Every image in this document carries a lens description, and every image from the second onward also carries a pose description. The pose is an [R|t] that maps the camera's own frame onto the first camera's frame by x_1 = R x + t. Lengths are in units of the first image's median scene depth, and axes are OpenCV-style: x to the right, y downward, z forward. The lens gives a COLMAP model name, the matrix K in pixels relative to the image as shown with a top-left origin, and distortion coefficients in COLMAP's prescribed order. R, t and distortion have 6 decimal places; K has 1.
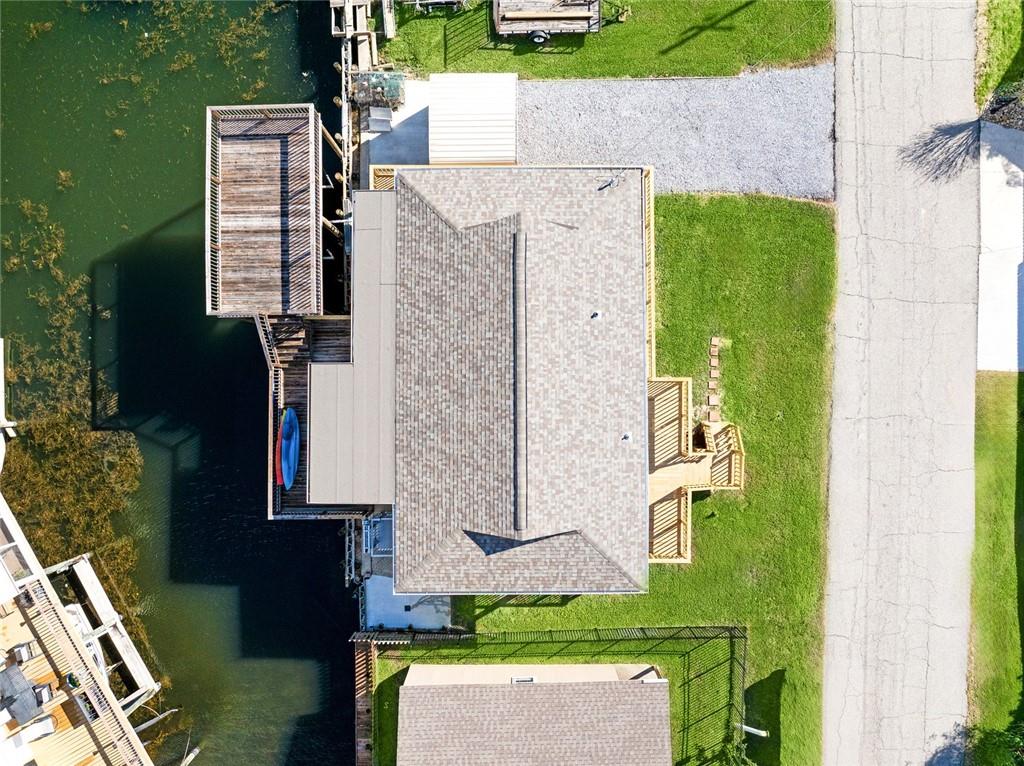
lens RADIAL K [[720.4, 0, 512.0], [0, 720.4, 383.0], [0, 0, 1]] dist [-0.041550, 0.001829]
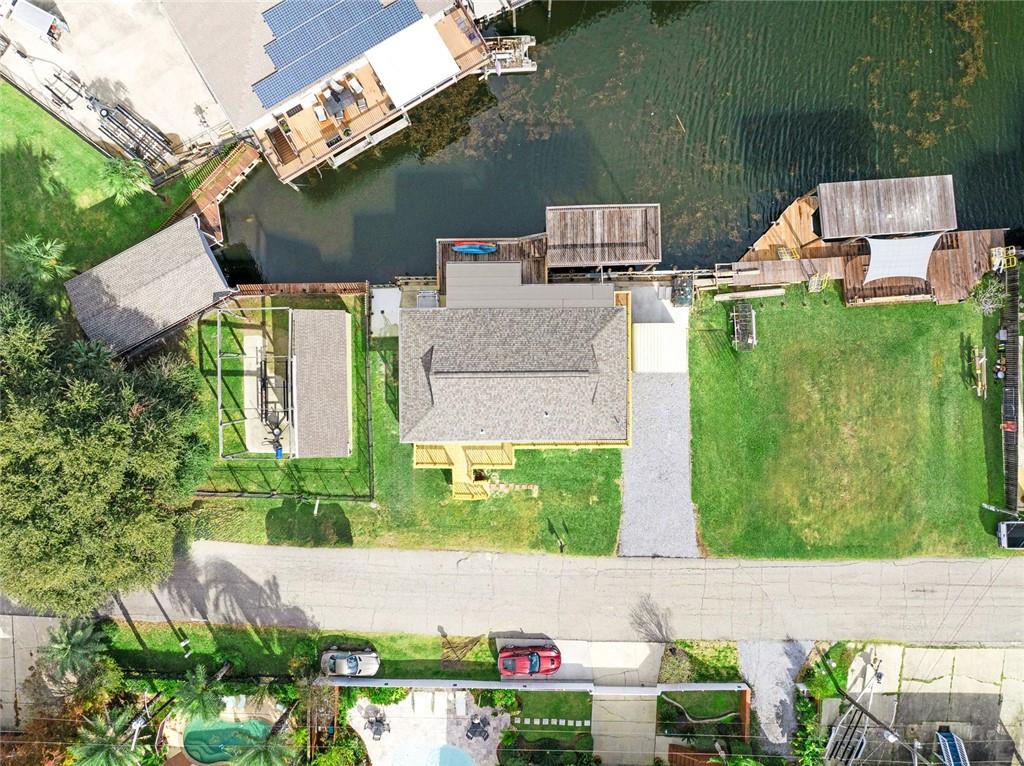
lens RADIAL K [[720.4, 0, 512.0], [0, 720.4, 383.0], [0, 0, 1]] dist [-0.041550, 0.001829]
pose [[0.005878, 0.999934, 0.009907, 0.012948], [-0.999968, 0.005825, 0.005405, -0.011477], [0.005347, -0.009939, 0.999936, -0.774817]]
